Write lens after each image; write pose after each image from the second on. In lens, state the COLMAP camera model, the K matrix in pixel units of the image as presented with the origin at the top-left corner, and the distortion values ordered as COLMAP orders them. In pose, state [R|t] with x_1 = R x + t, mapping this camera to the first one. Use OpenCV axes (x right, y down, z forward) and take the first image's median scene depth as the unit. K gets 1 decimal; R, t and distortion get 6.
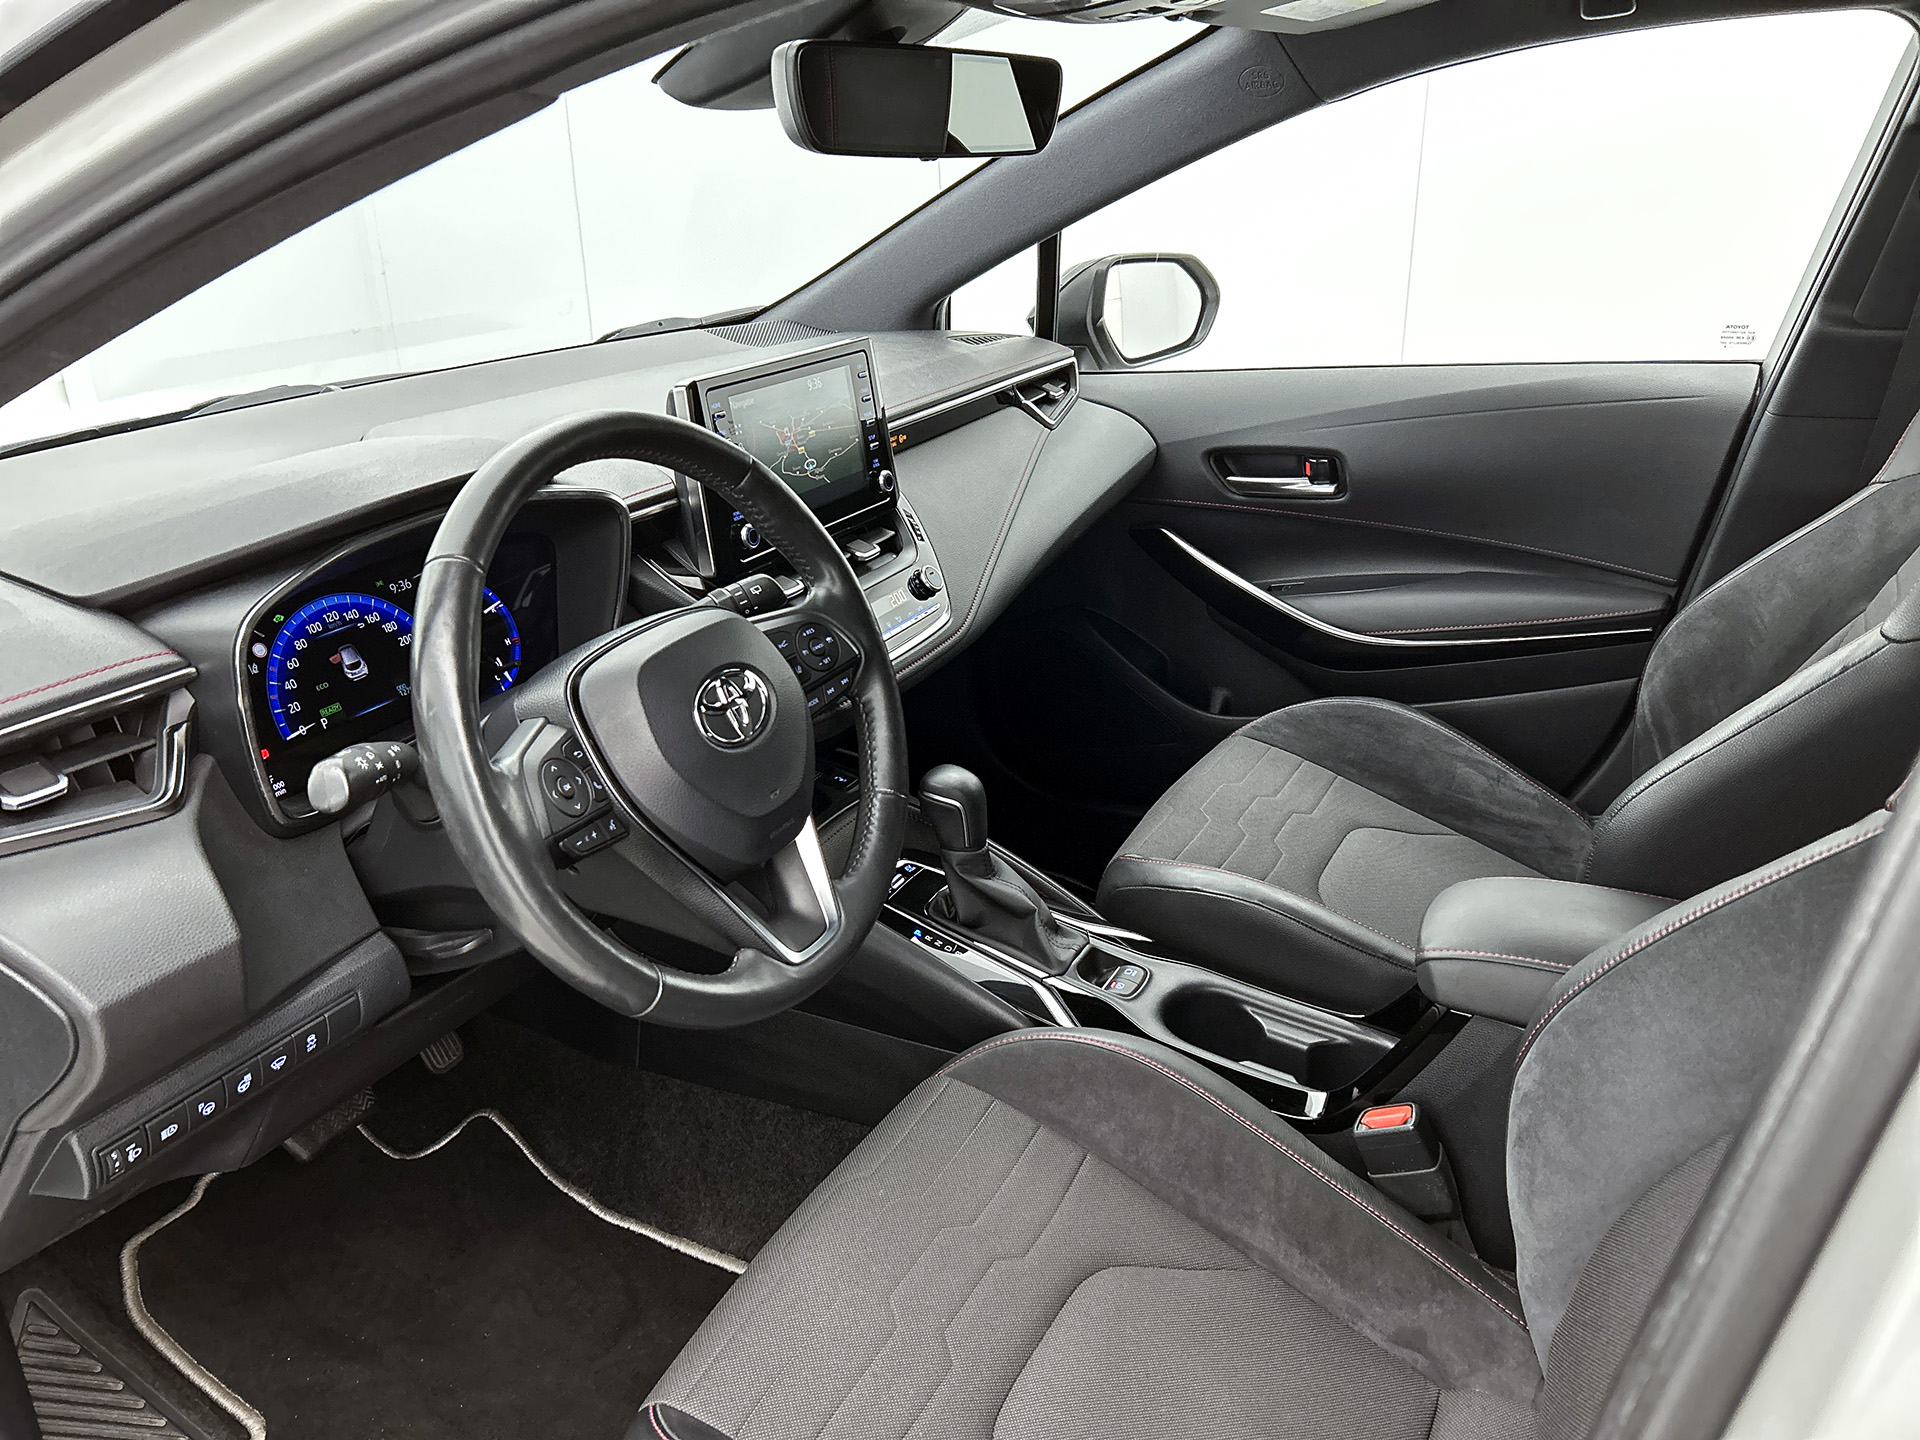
lens RADIAL K [[1470.6, 0, 997.7], [0, 1470.6, 724.3], [0, 0, 1]] dist [0.077740, -0.198002]
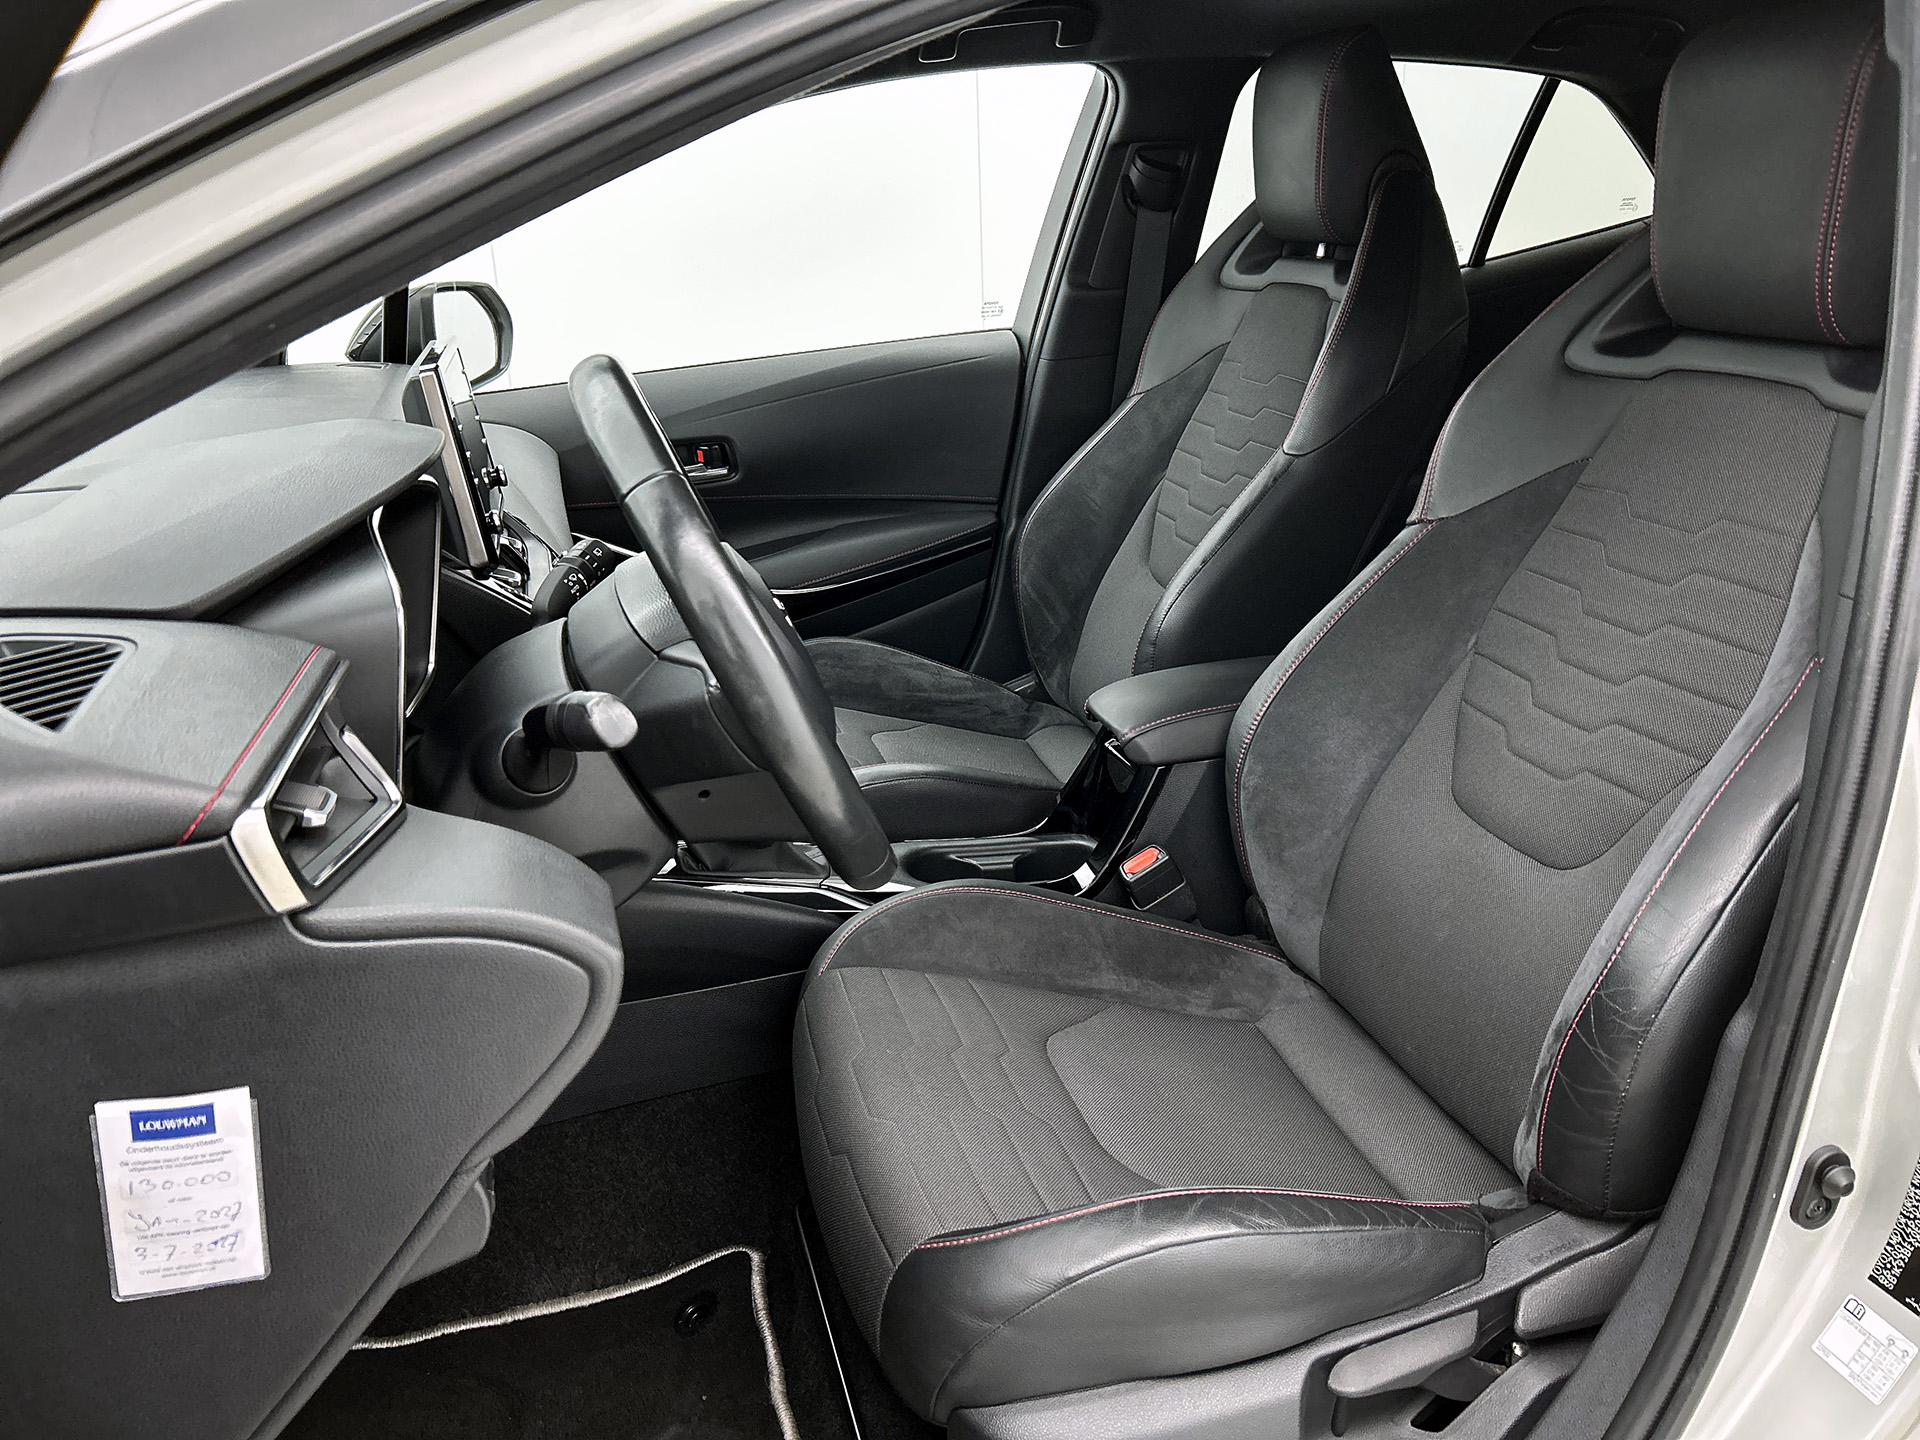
lens RADIAL K [[1470.6, 0, 997.7], [0, 1470.6, 724.3], [0, 0, 1]] dist [0.077740, -0.198002]
pose [[0.706998, -0.236410, 0.666532, -0.473039], [0.276857, 0.959773, 0.046754, 0.035262], [-0.650772, 0.151479, 0.744009, 0.059903]]
